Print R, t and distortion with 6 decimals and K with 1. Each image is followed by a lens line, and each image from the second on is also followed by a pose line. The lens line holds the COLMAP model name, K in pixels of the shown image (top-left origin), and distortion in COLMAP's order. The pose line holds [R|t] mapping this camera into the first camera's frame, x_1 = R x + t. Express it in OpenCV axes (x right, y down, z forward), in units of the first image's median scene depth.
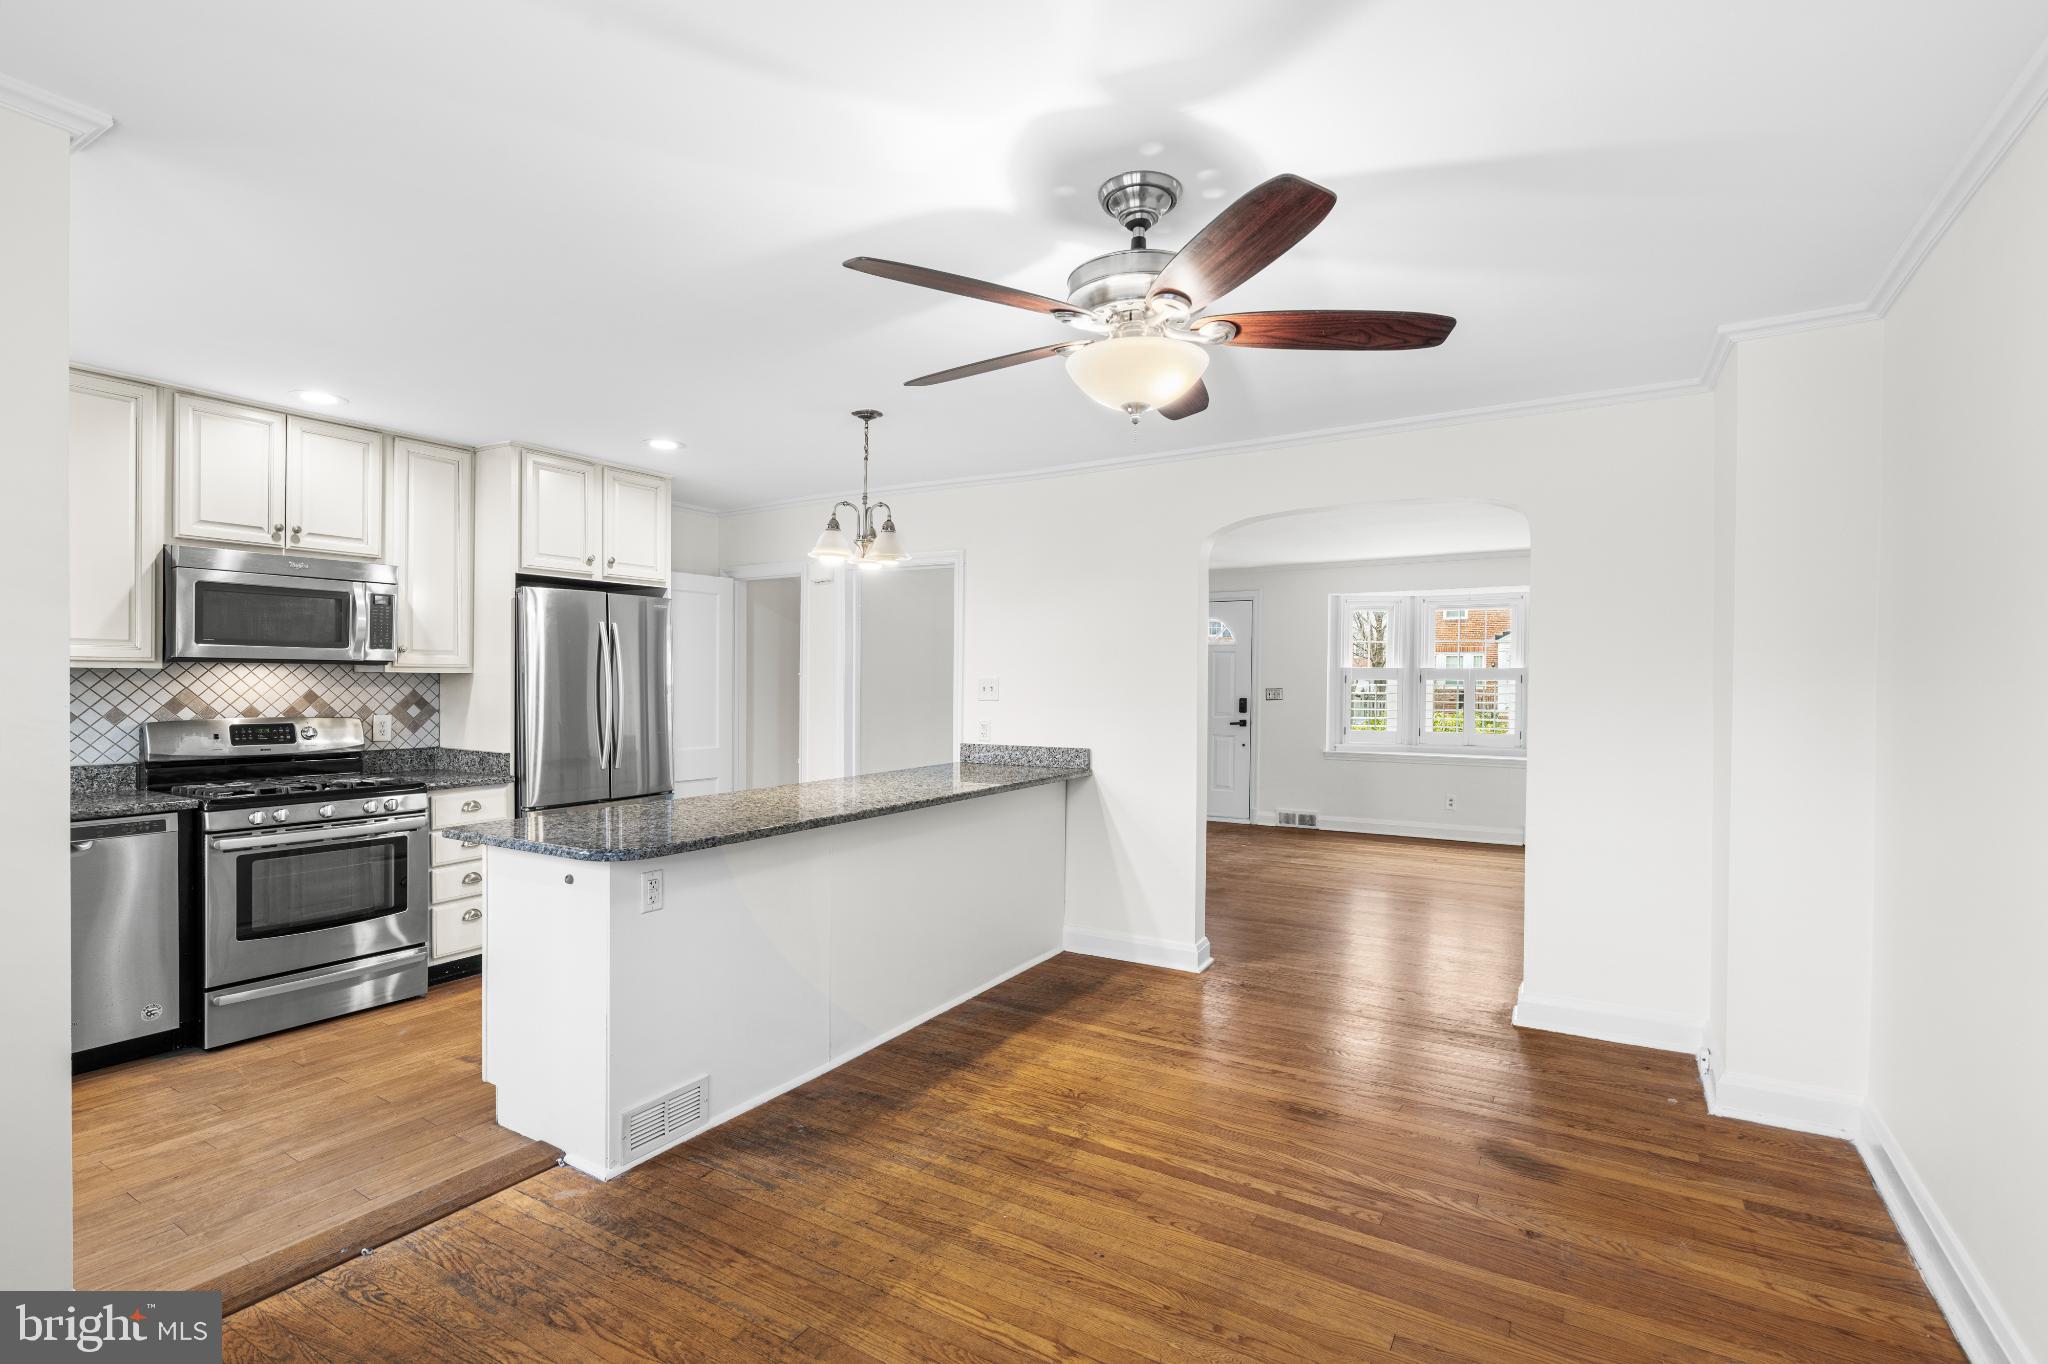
lens RADIAL K [[955.4, 0, 1010.9], [0, 955.4, 689.1], [0, 0, 1]] dist [0.000086, 0.000310]
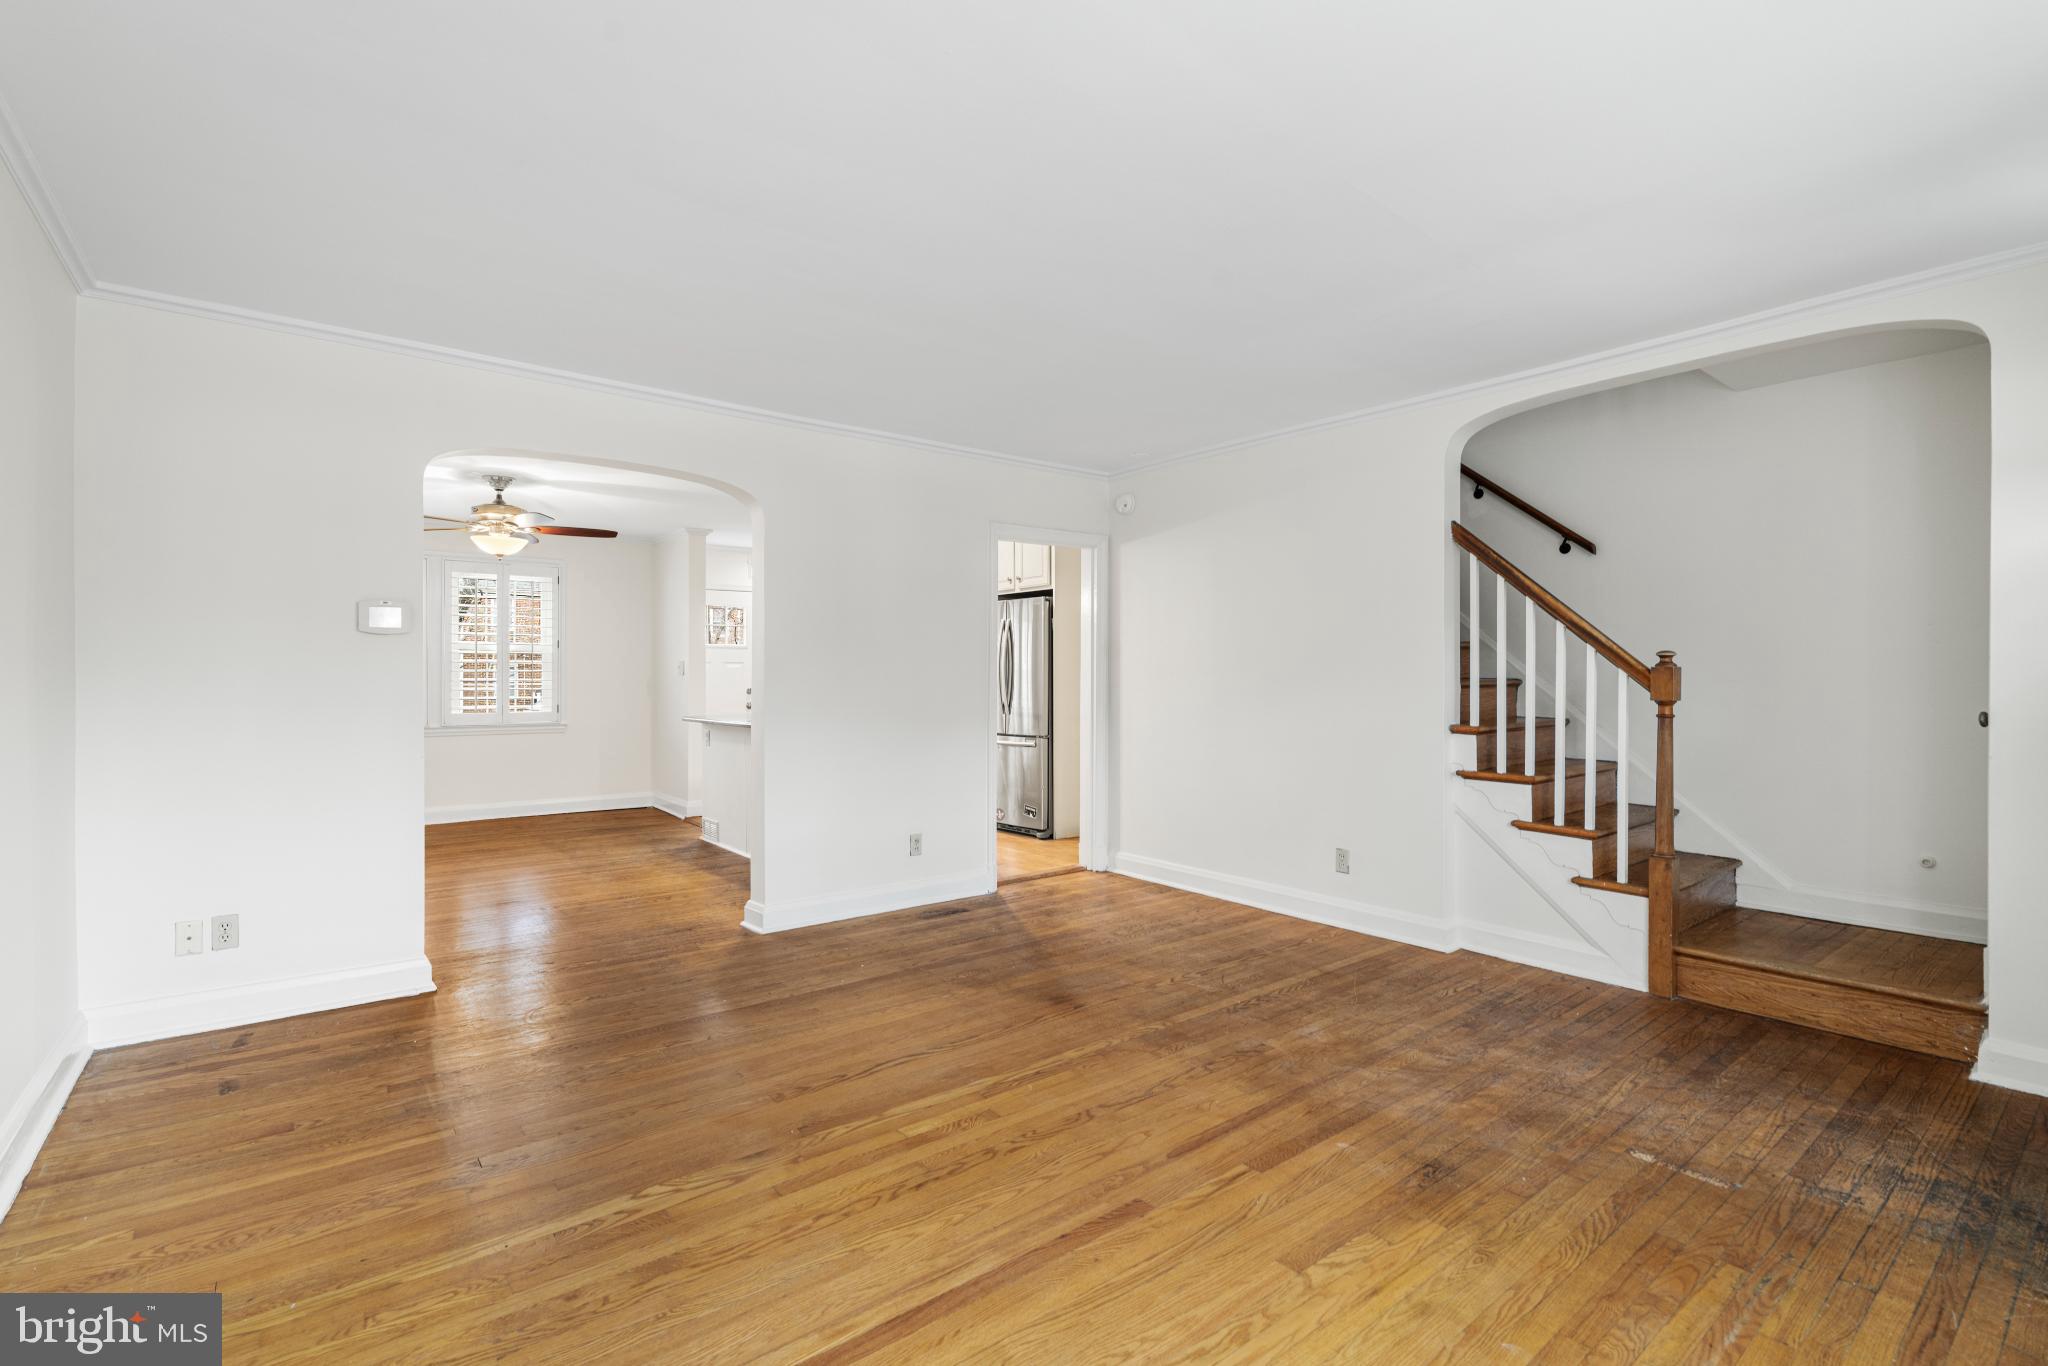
lens RADIAL K [[932.4, 0, 1017.9], [0, 932.4, 680.3], [0, 0, 1]] dist [-0.002179, 0.000037]
pose [[-0.339152, 0.000586, -0.940731, 1.217518], [-0.008655, 0.999956, 0.003743, 0.027903], [0.940692, 0.009412, -0.339132, 1.878375]]
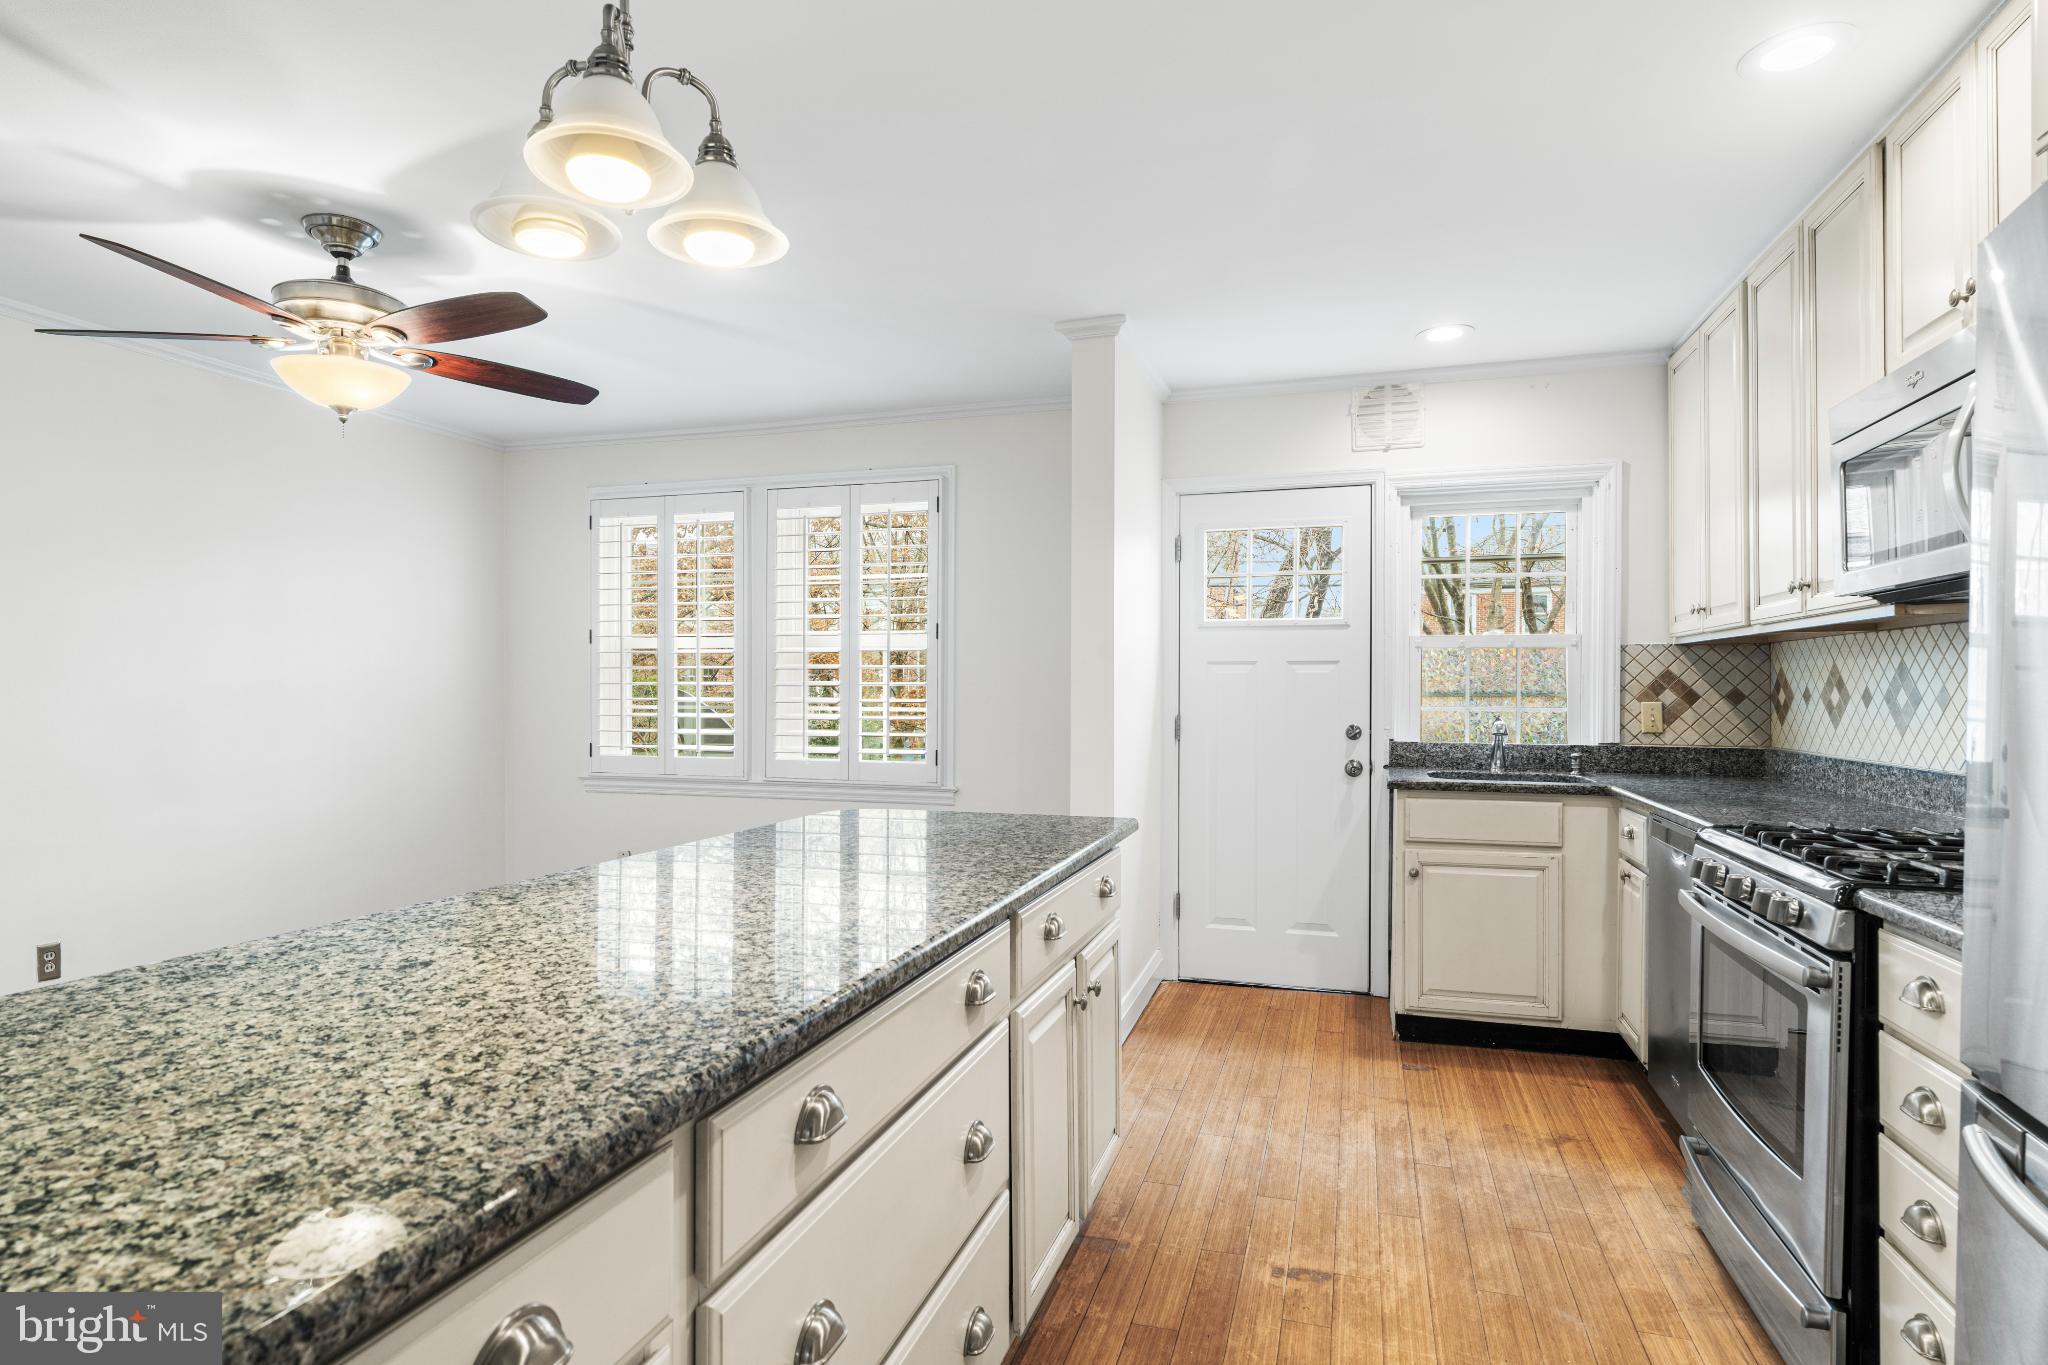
lens RADIAL K [[1077.4, 0, 1016.2], [0, 1077.4, 688.6], [0, 0, 1]] dist [-0.001839, -0.000265]
pose [[-0.968860, -0.005590, -0.247547, -0.197251], [-0.007349, 0.999954, 0.006179, 0.021272], [0.247501, 0.007806, -0.968856, 1.401722]]
